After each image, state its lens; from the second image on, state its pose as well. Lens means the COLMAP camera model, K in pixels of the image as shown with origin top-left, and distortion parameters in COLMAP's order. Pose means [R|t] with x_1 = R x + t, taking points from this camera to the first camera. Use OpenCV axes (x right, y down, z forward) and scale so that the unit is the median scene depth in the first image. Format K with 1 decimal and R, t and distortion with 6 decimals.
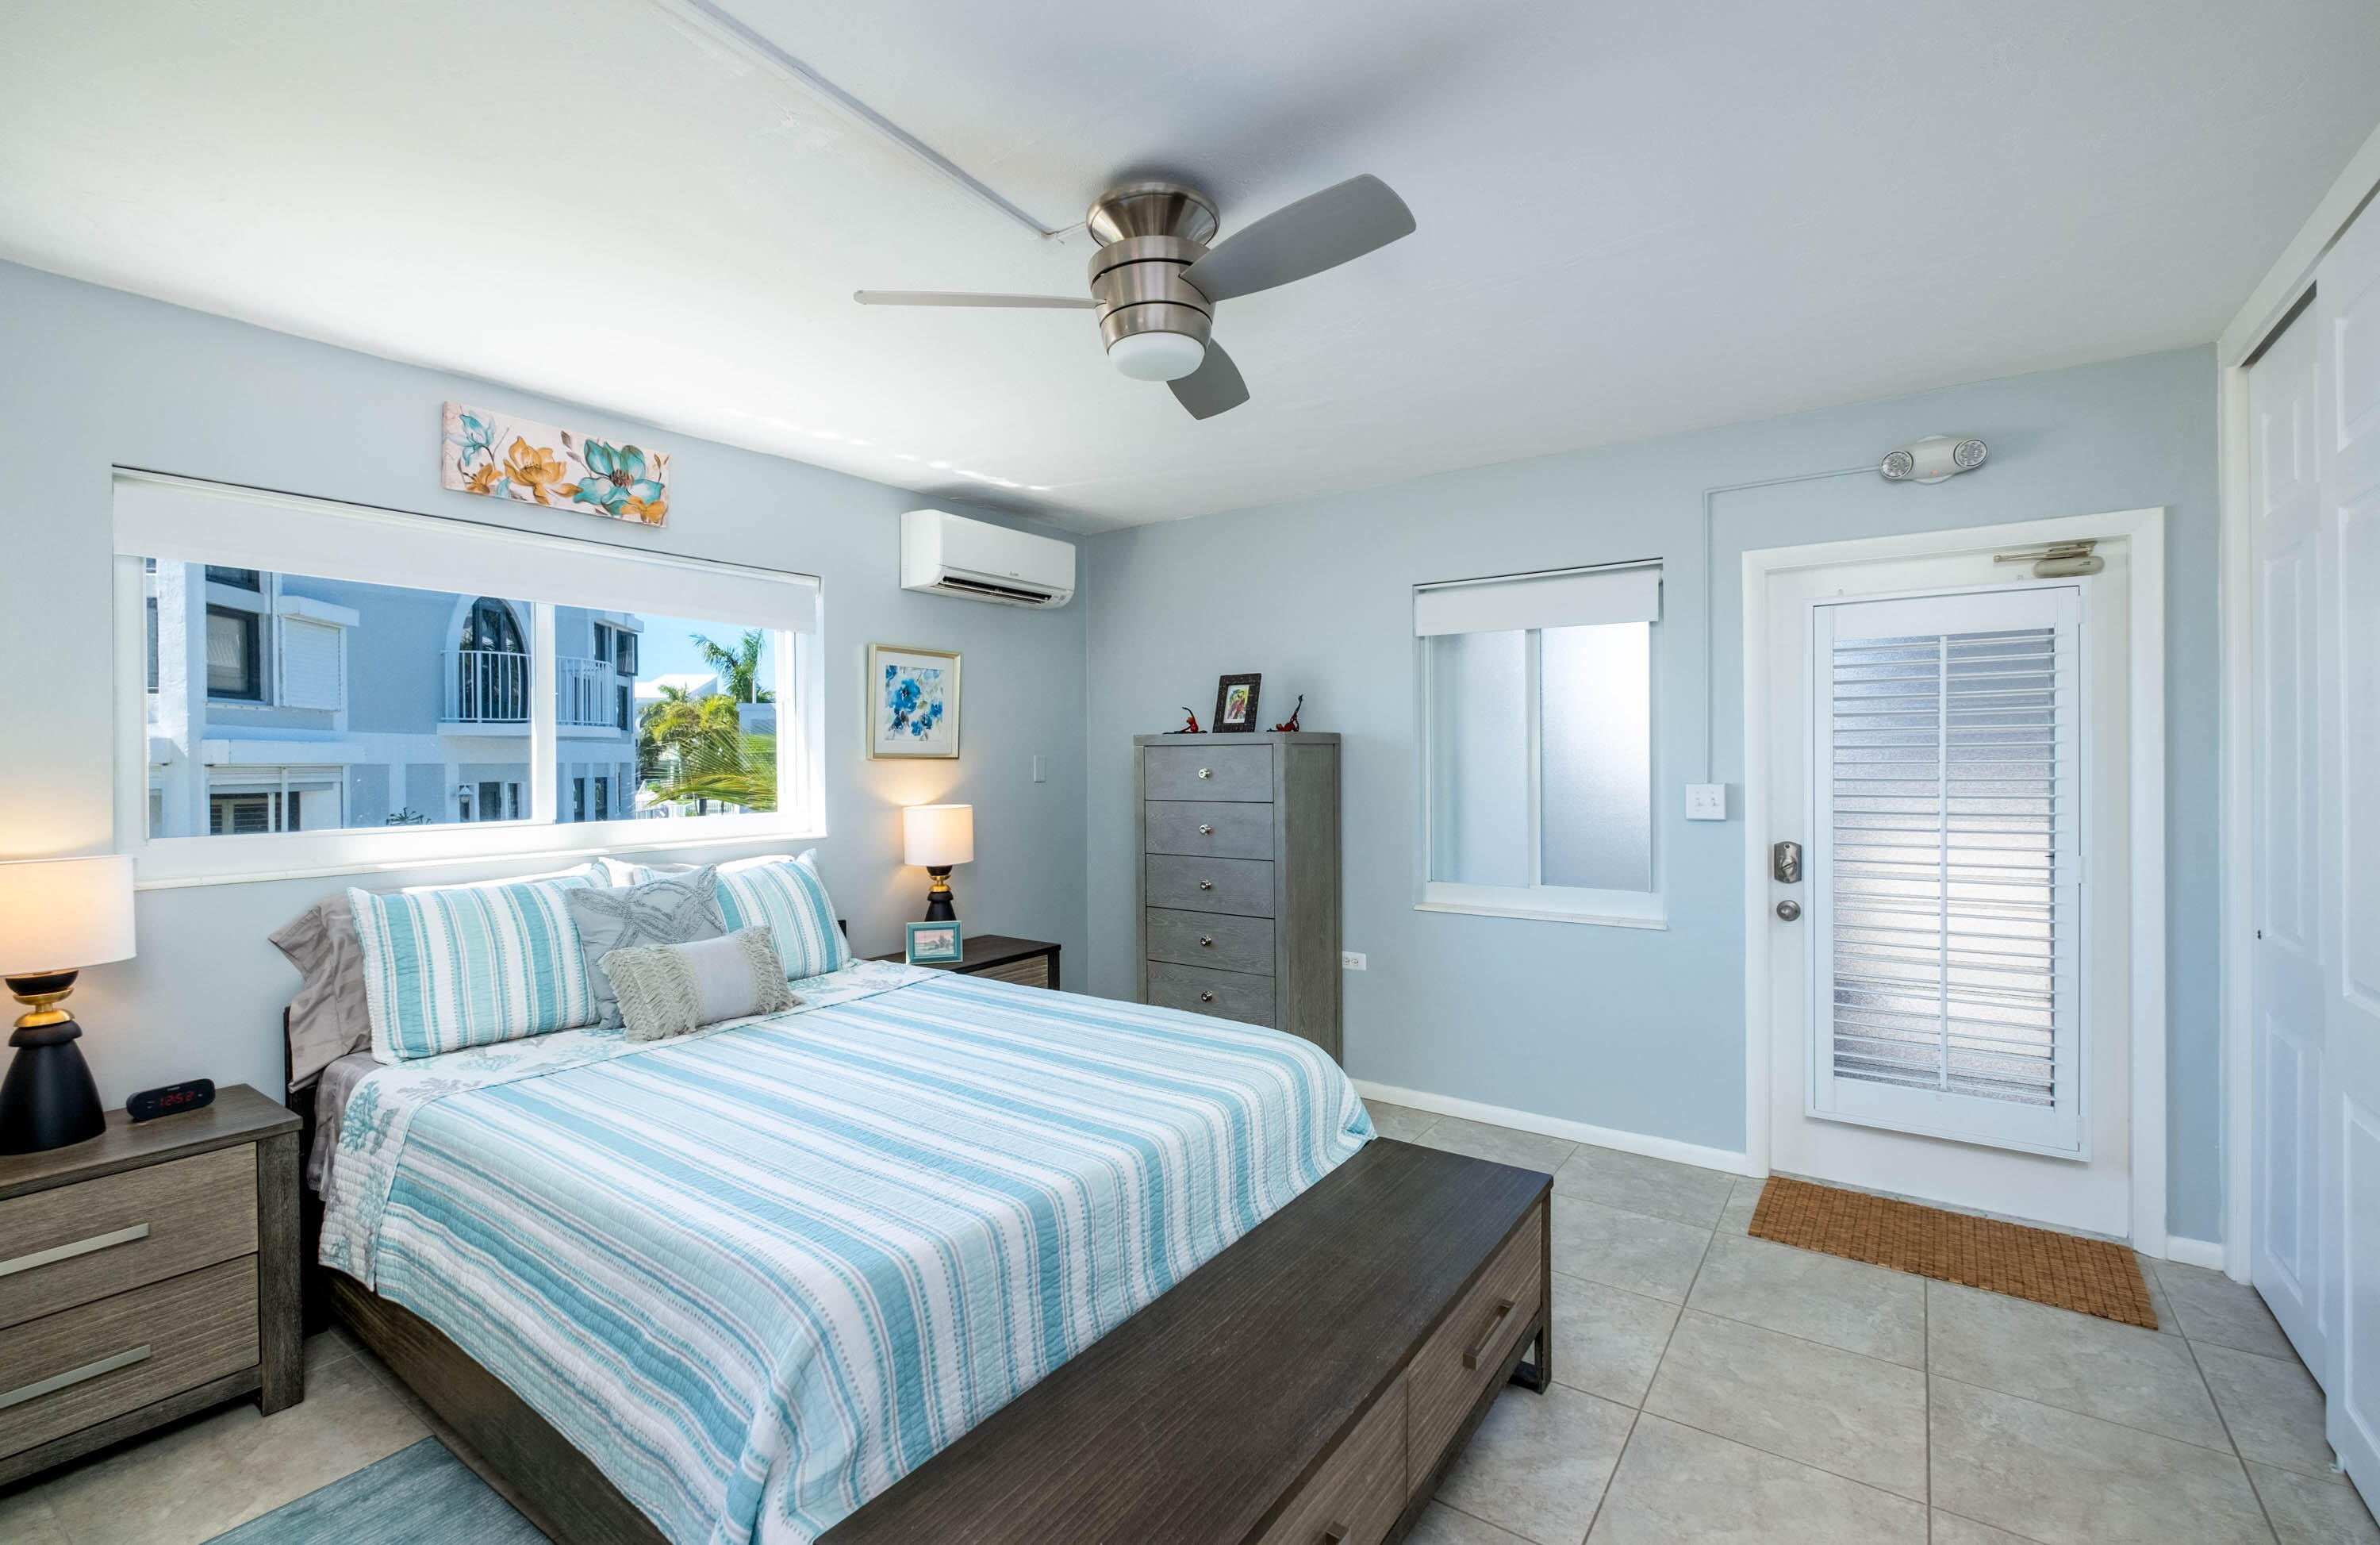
lens RADIAL K [[1032.3, 0, 1186.4], [0, 1032.3, 770.6], [0, 0, 1]] dist [-0.003732, -0.000917]
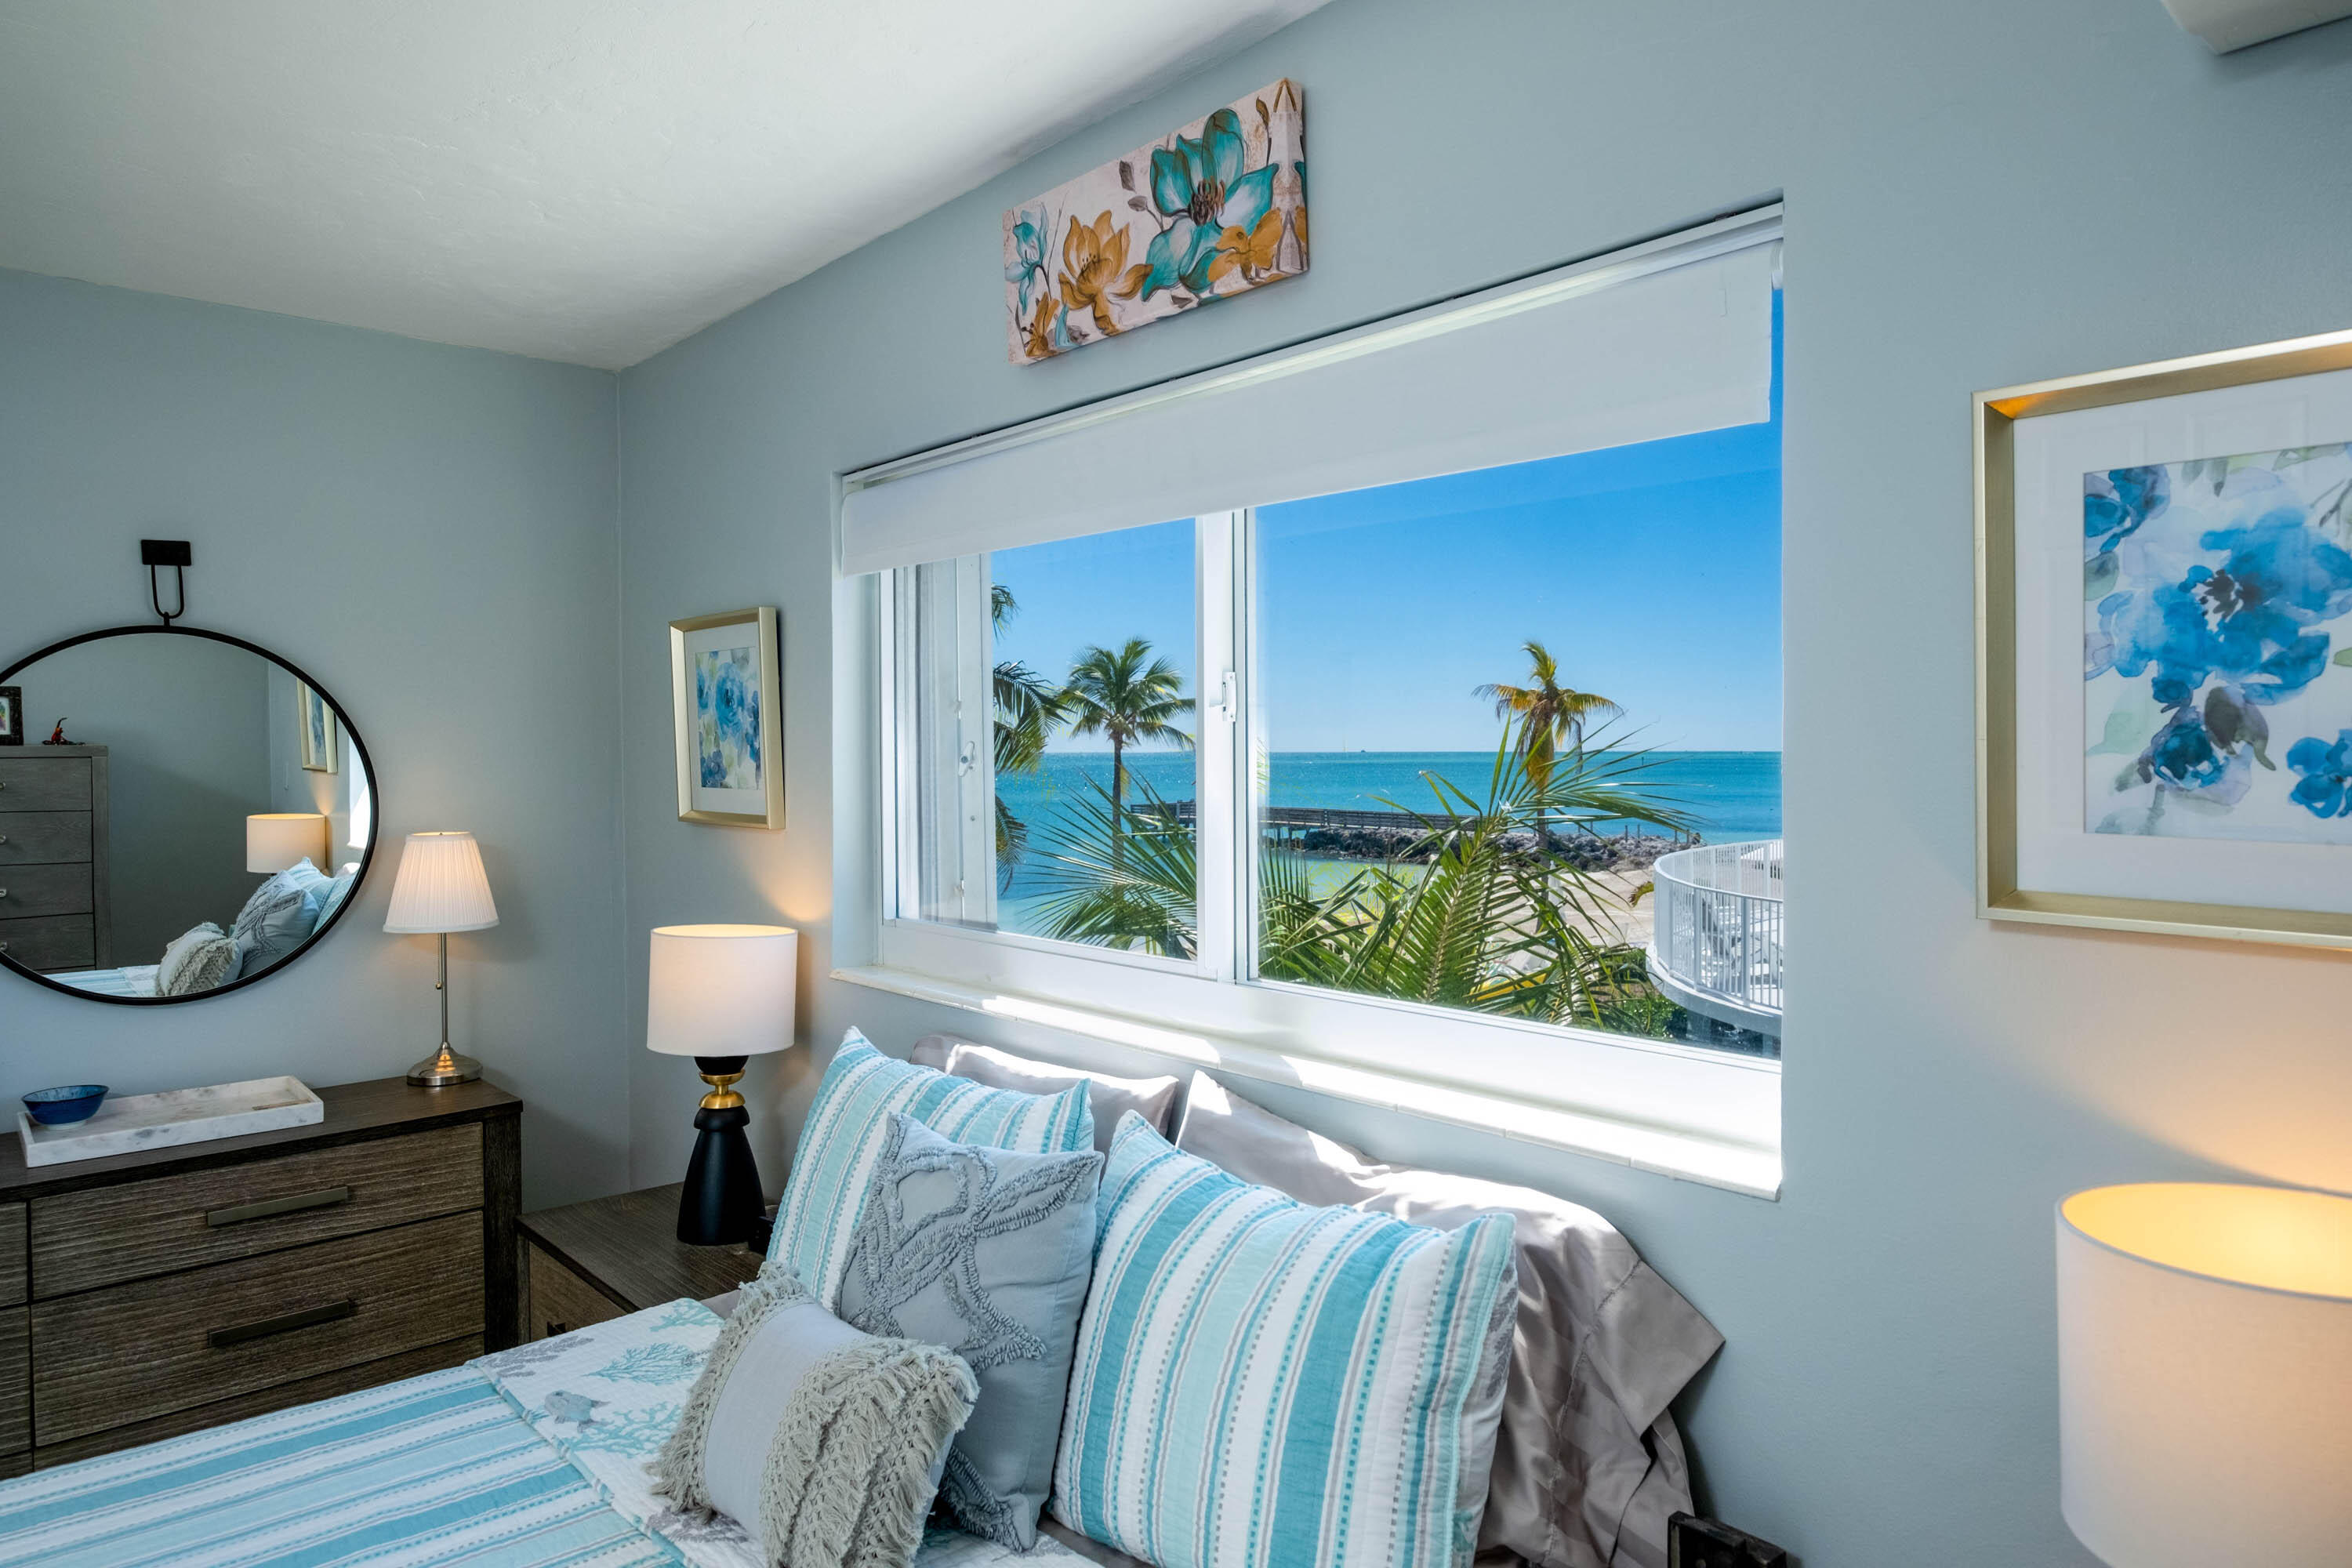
lens RADIAL K [[1463.5, 0, 1157.6], [0, 1463.5, 771.6], [0, 0, 1]] dist [0.016598, -0.001465]
pose [[-0.239186, 0.028726, -0.970549, 0.057122], [-0.003741, 0.999528, 0.030505, -0.064706], [0.970967, 0.010927, -0.238965, 1.135016]]
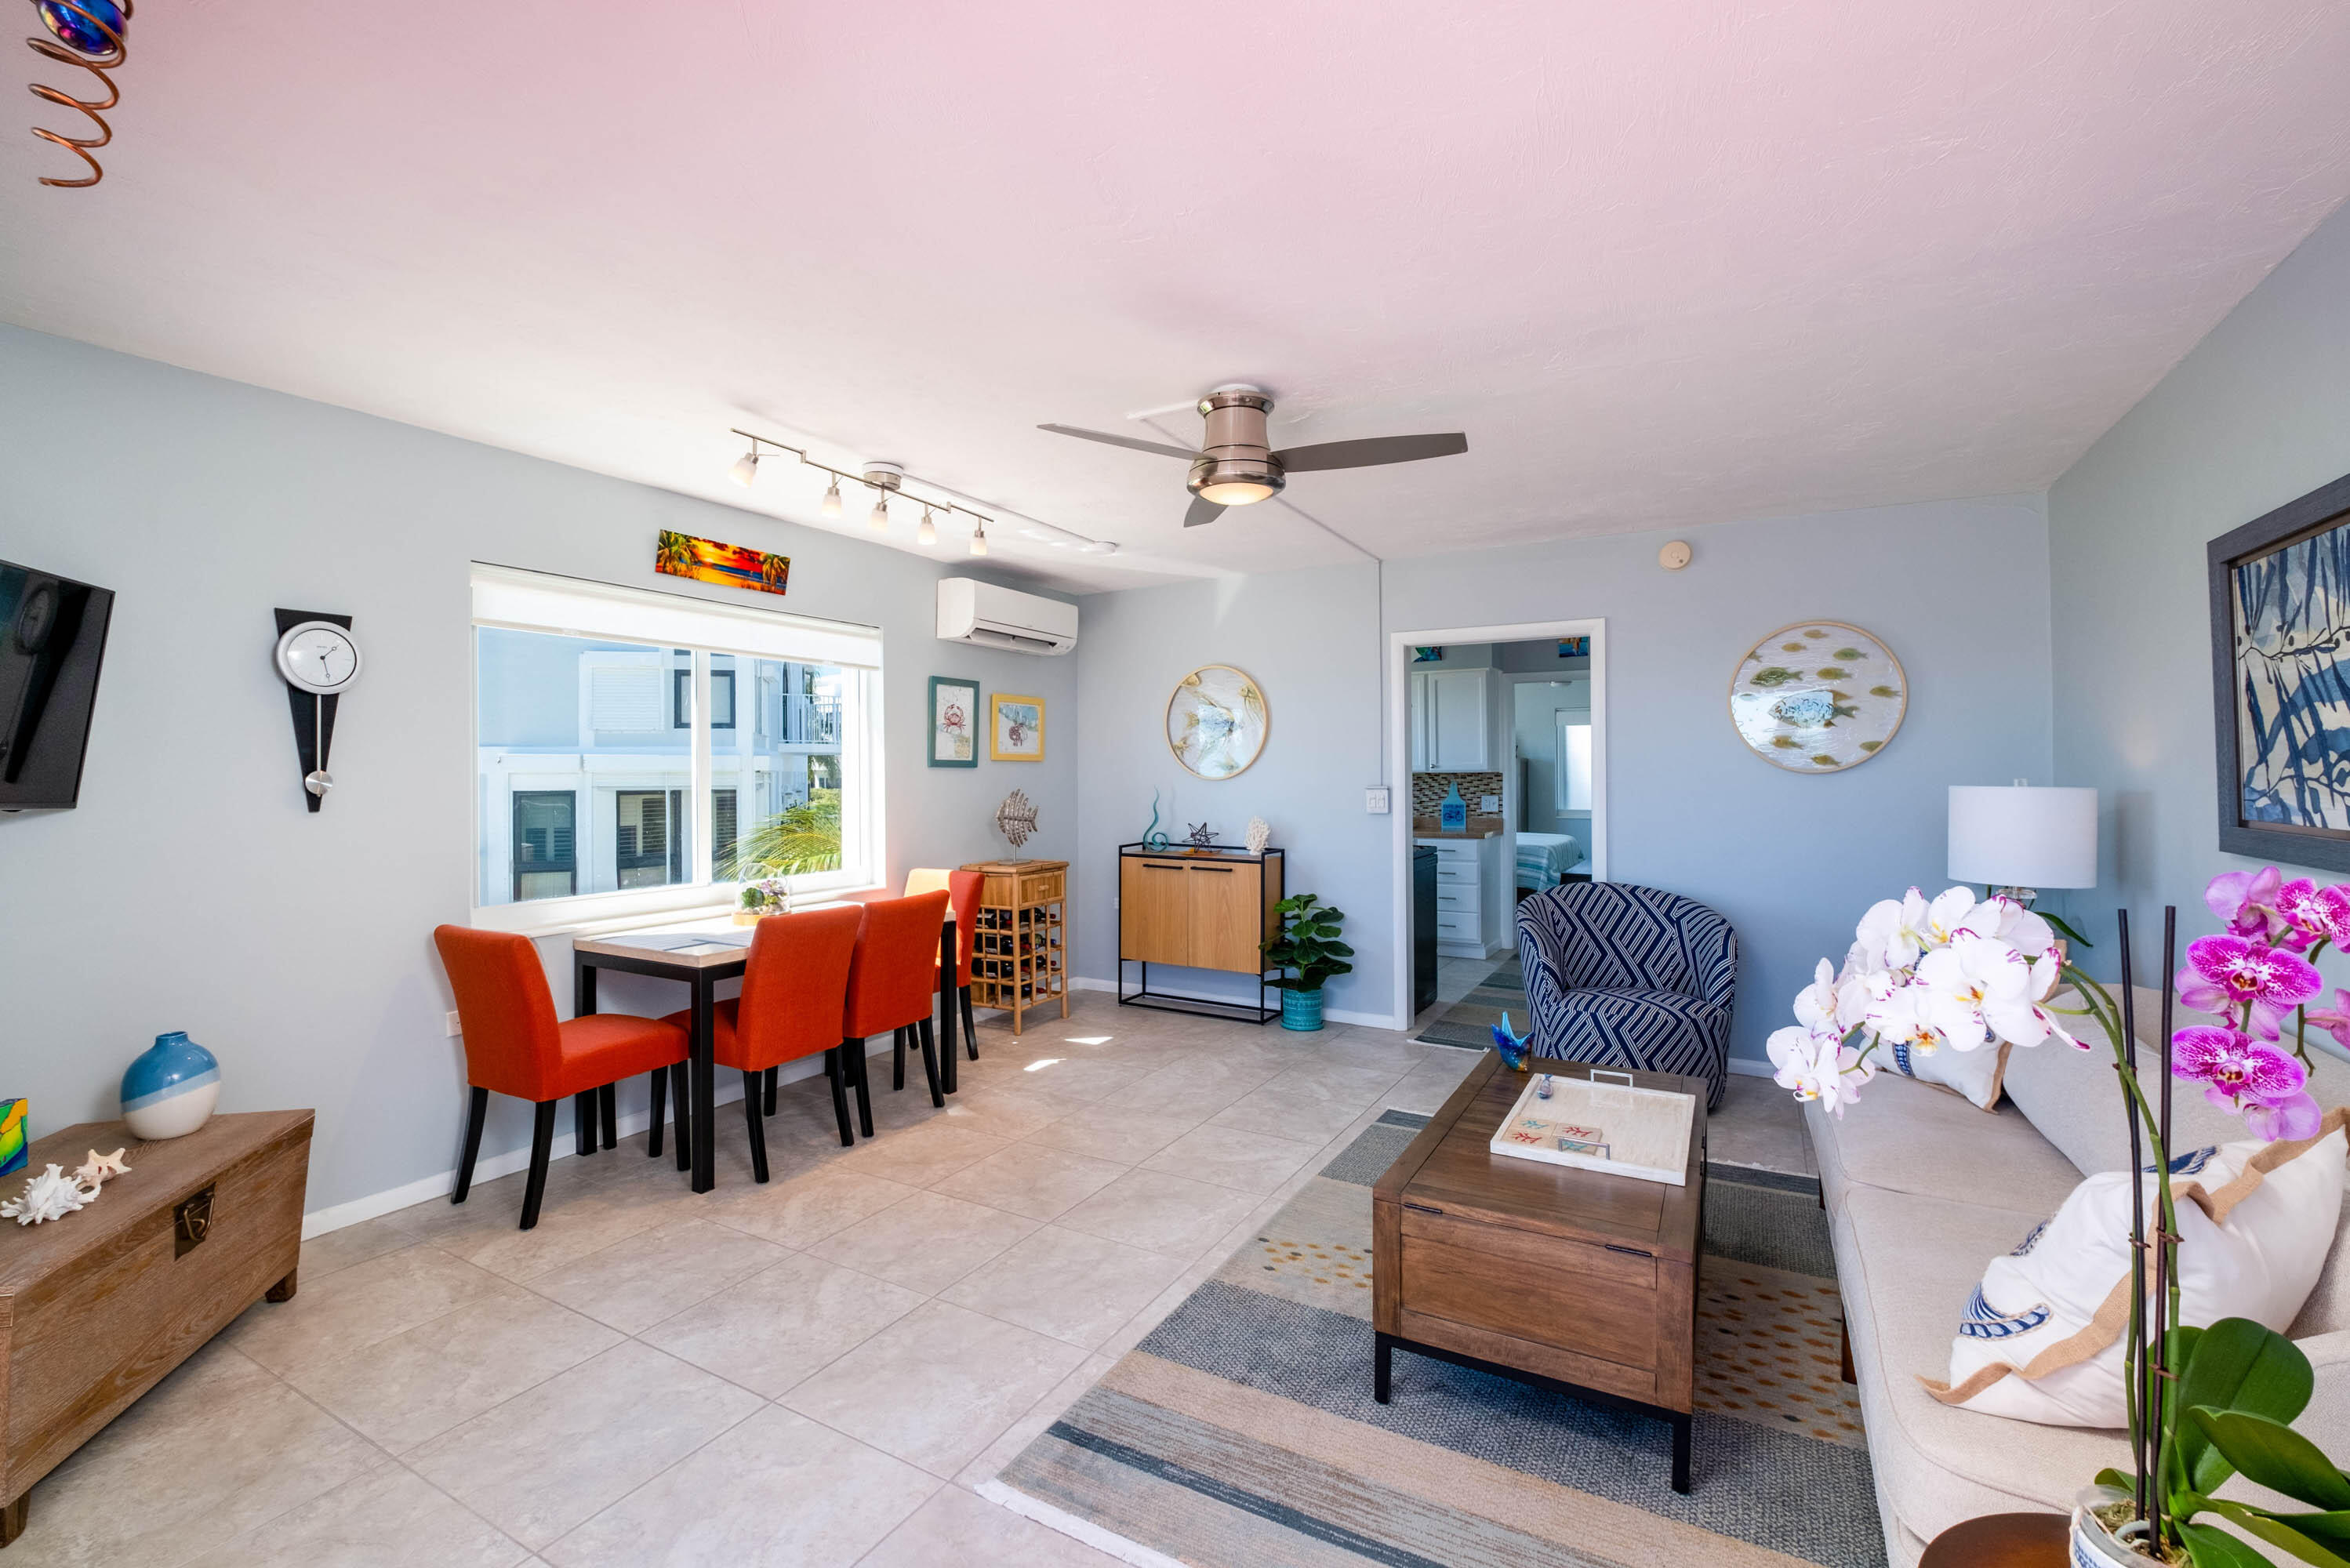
lens RADIAL K [[1021.2, 0, 1151.7], [0, 1021.2, 765.1], [0, 0, 1]] dist [-0.007549, -0.000046]
pose [[0.996040, 0.003056, 0.088851, -1.496402], [-0.001385, 0.999821, -0.018853, 0.051312], [-0.088893, 0.018655, 0.995866, -2.284870]]
